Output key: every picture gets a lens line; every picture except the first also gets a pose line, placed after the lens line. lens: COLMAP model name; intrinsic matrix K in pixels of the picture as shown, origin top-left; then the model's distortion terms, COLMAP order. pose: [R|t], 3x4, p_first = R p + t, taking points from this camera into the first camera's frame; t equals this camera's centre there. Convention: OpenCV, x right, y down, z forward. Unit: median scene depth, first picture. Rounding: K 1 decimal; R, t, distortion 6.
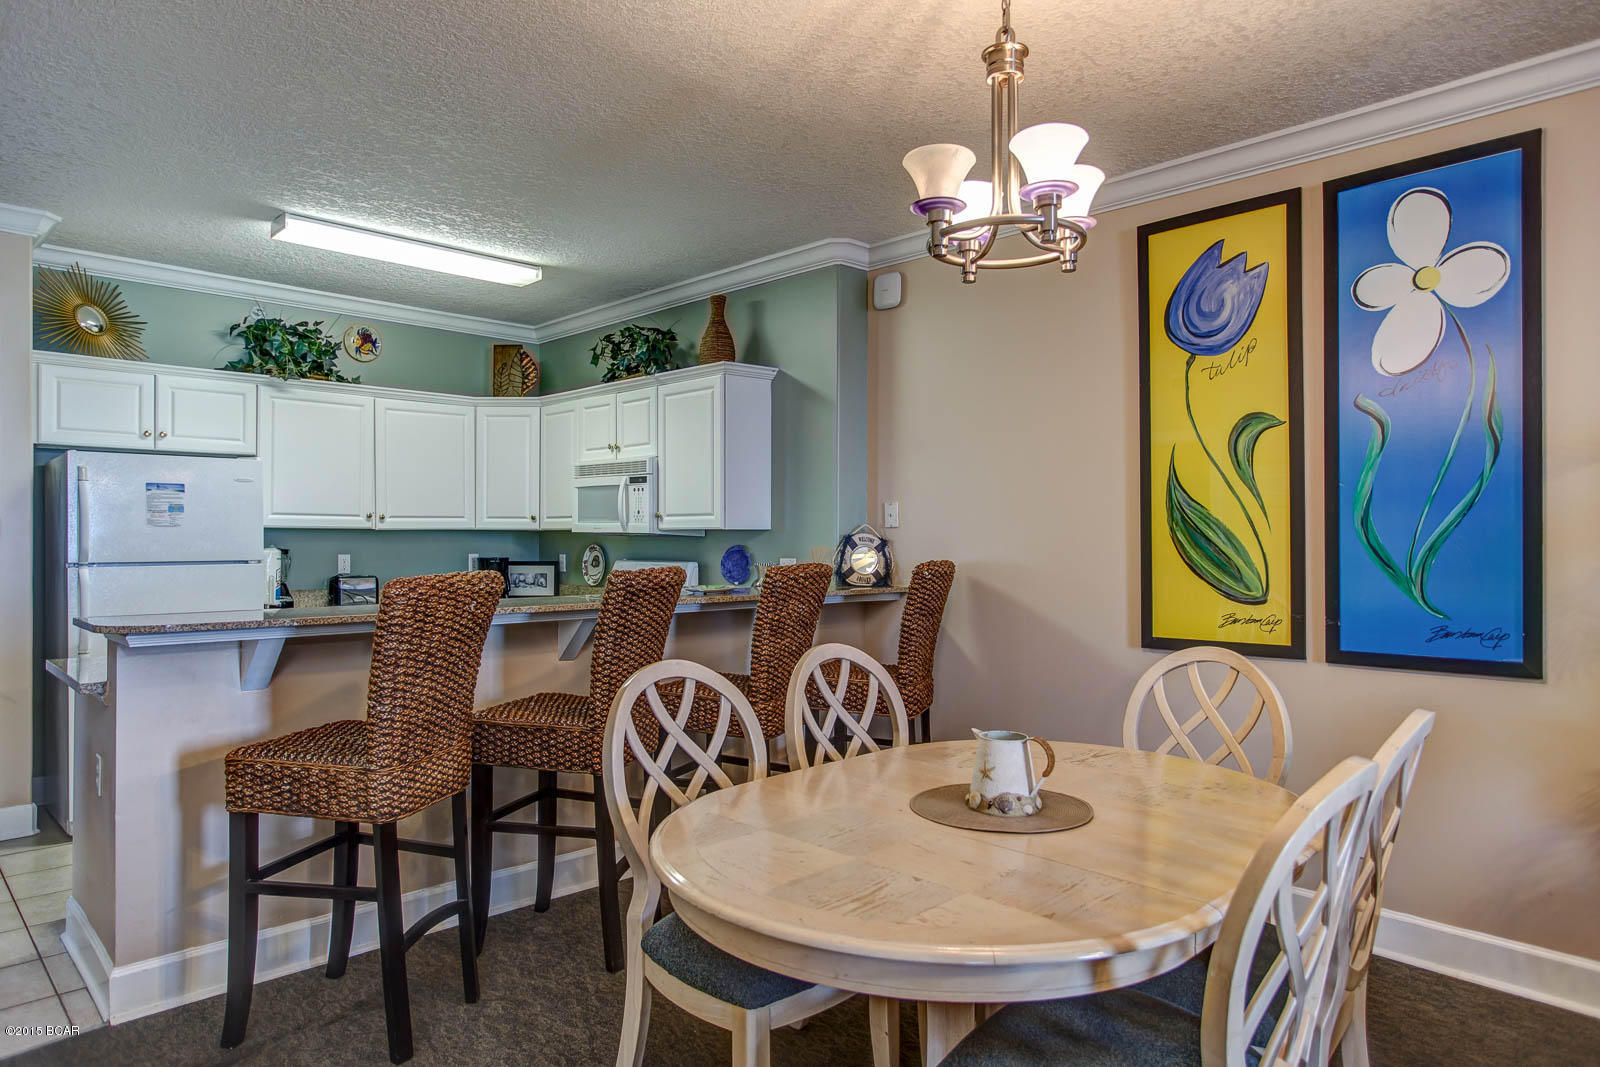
lens RADIAL K [[999.9, 0, 800.0], [0, 999.9, 533.5], [0, 0, 1]] dist [-0.000305, -0.000237]
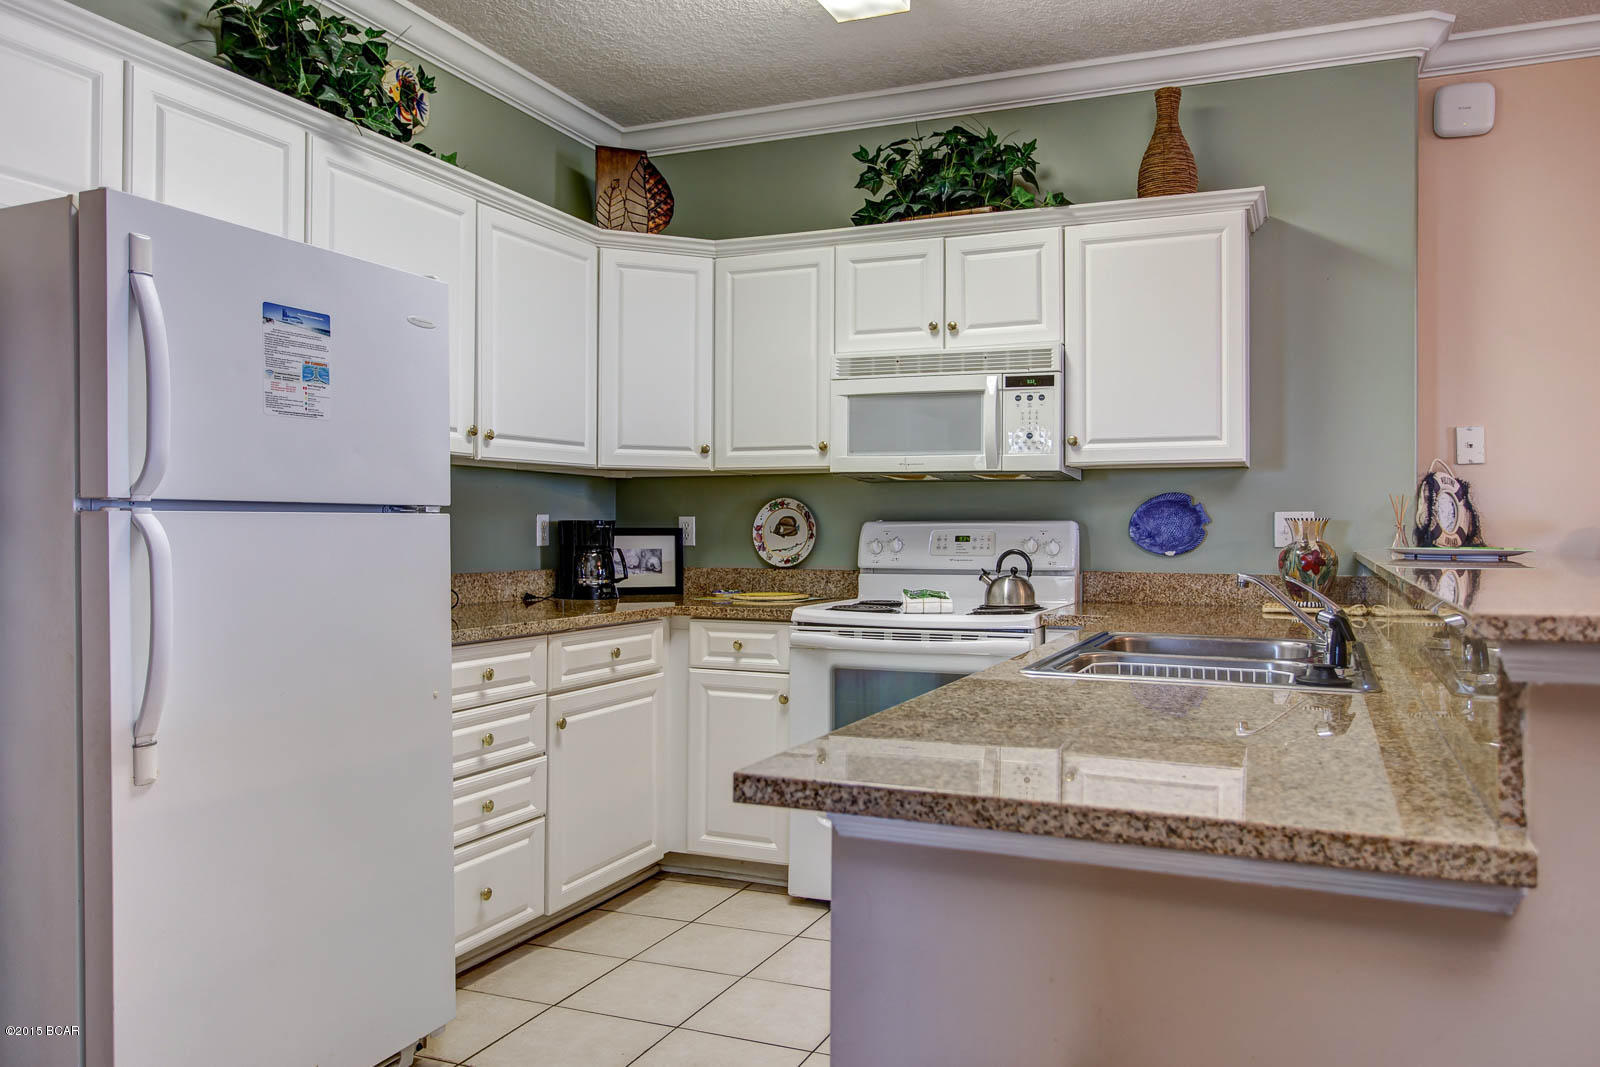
lens RADIAL K [[1146.2, 0, 800.0], [0, 1146.2, 533.5], [0, 0, 1]] dist [-0.003964, 0.002124]
pose [[0.910643, 0.000181, 0.413193, -0.552778], [-0.002393, 0.999985, 0.004836, 0.033034], [-0.413186, -0.005393, 0.910631, 0.424203]]
